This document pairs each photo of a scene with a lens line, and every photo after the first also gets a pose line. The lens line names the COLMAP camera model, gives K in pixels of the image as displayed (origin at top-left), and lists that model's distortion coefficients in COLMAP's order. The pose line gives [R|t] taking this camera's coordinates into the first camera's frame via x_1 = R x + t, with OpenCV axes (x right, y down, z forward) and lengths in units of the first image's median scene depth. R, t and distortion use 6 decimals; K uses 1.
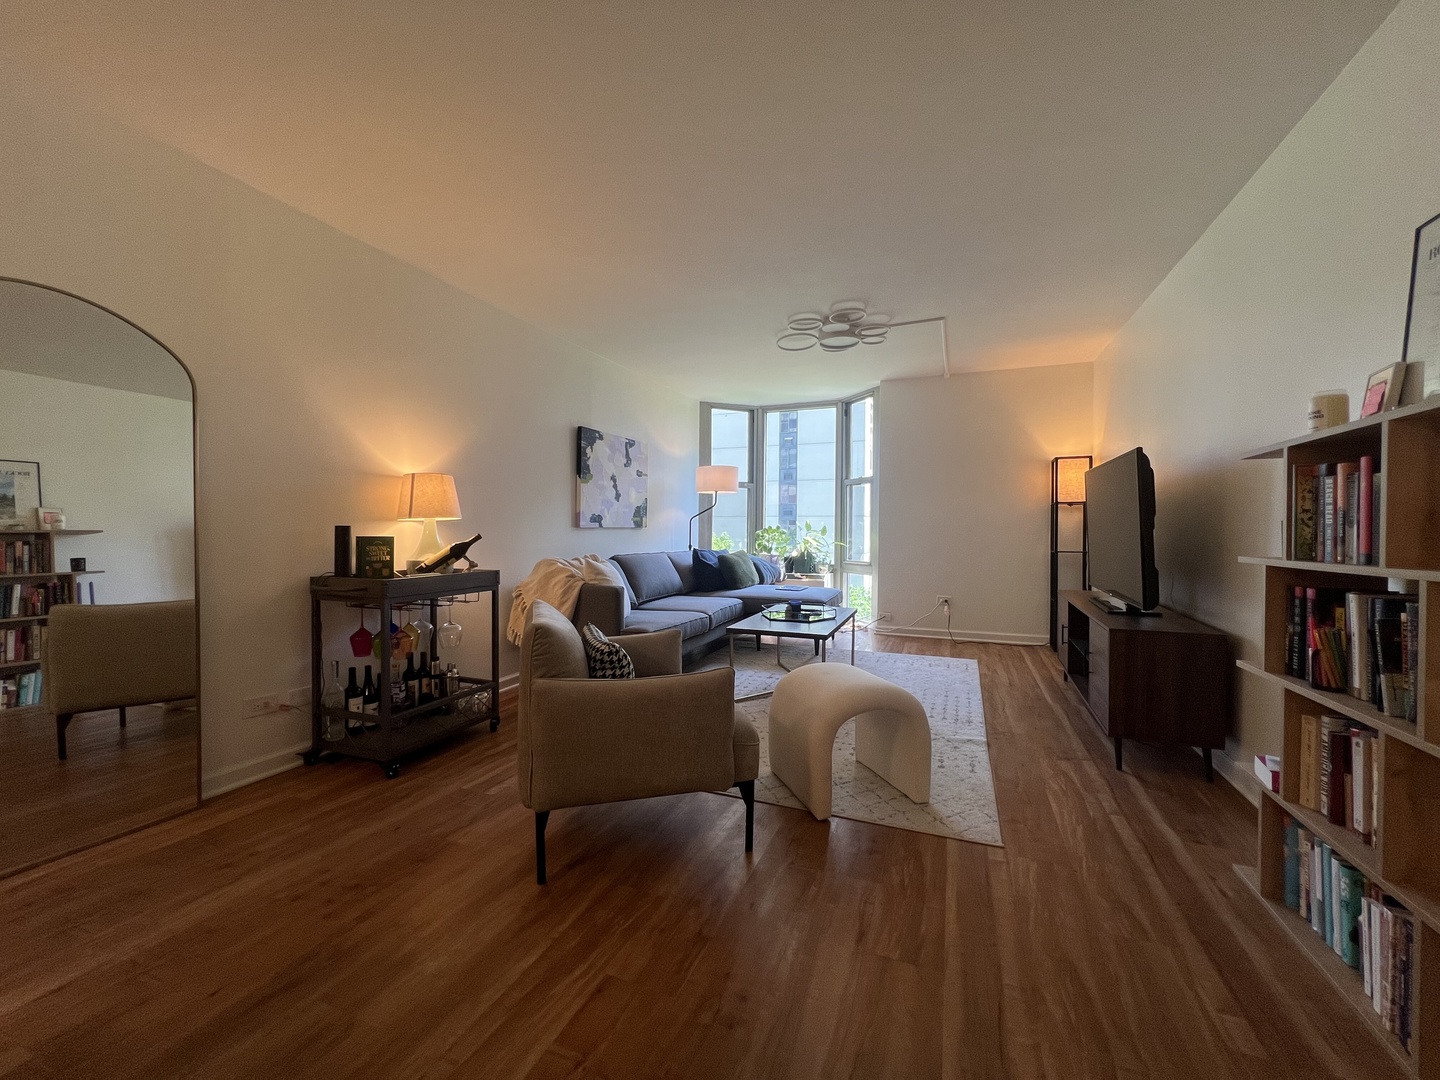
lens RADIAL K [[576.1, 0, 720.4], [0, 576.1, 532.6], [0, 0, 1]] dist [-0.003886, 0.000373]
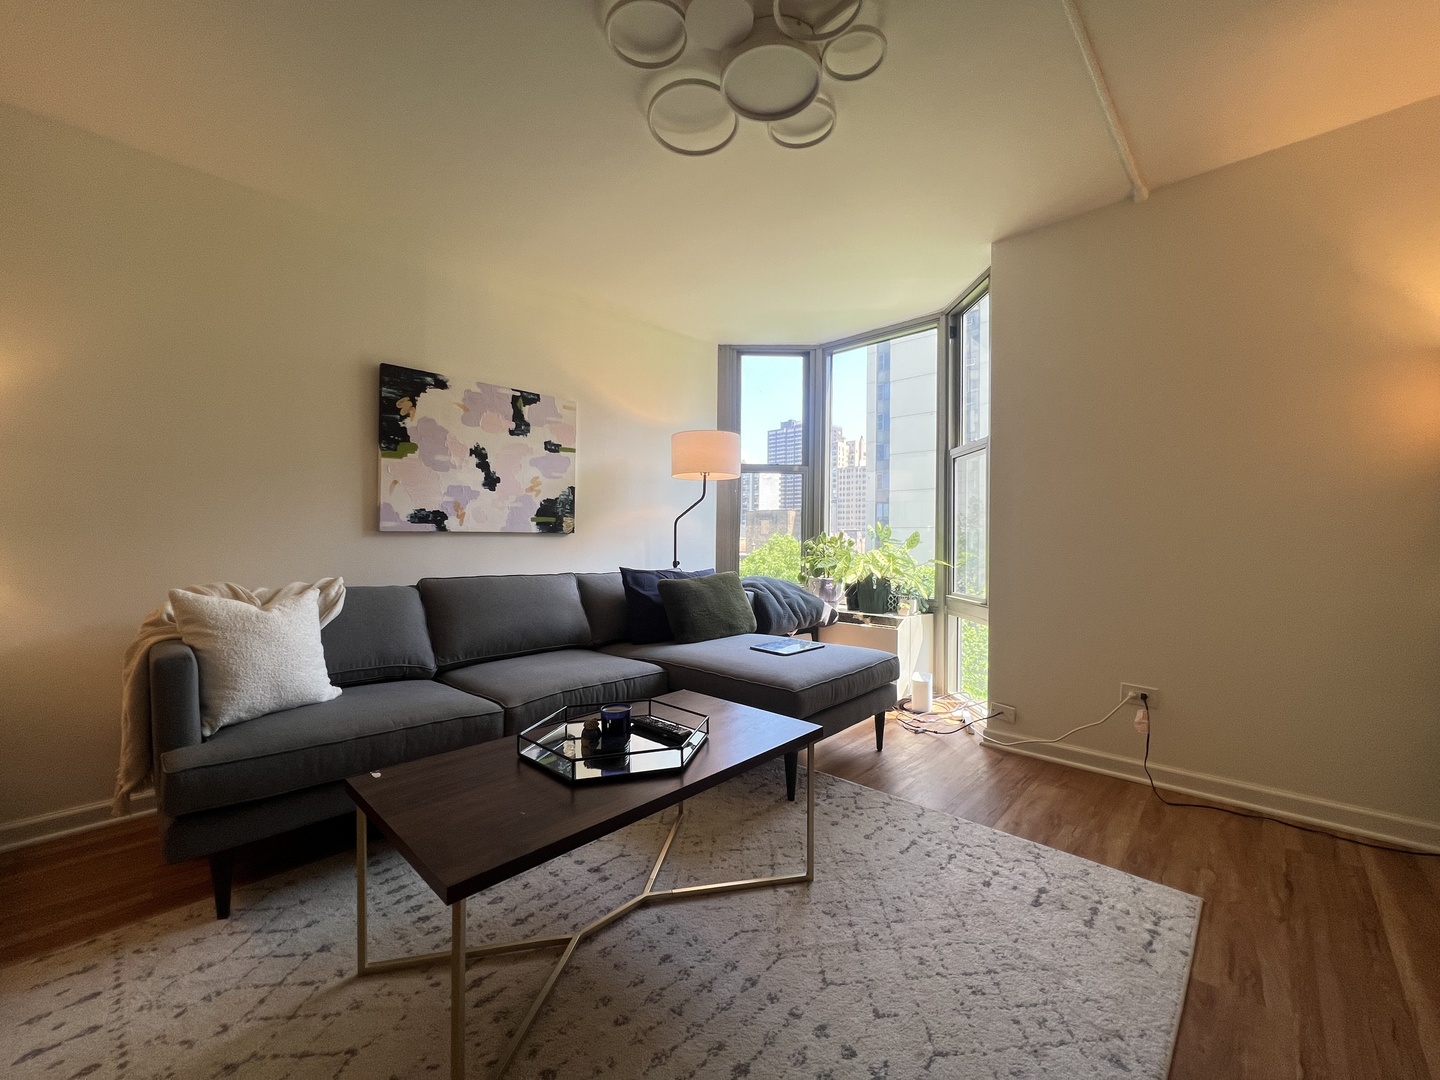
lens RADIAL K [[576.1, 0, 716.9], [0, 576.1, 536.2], [0, 0, 1]] dist [-0.003886, 0.000373]
pose [[0.930620, 0.000876, -0.365987, 0.265465], [-0.006565, 0.999876, -0.014300, 0.002534], [0.365929, 0.015711, 0.930510, 0.496943]]
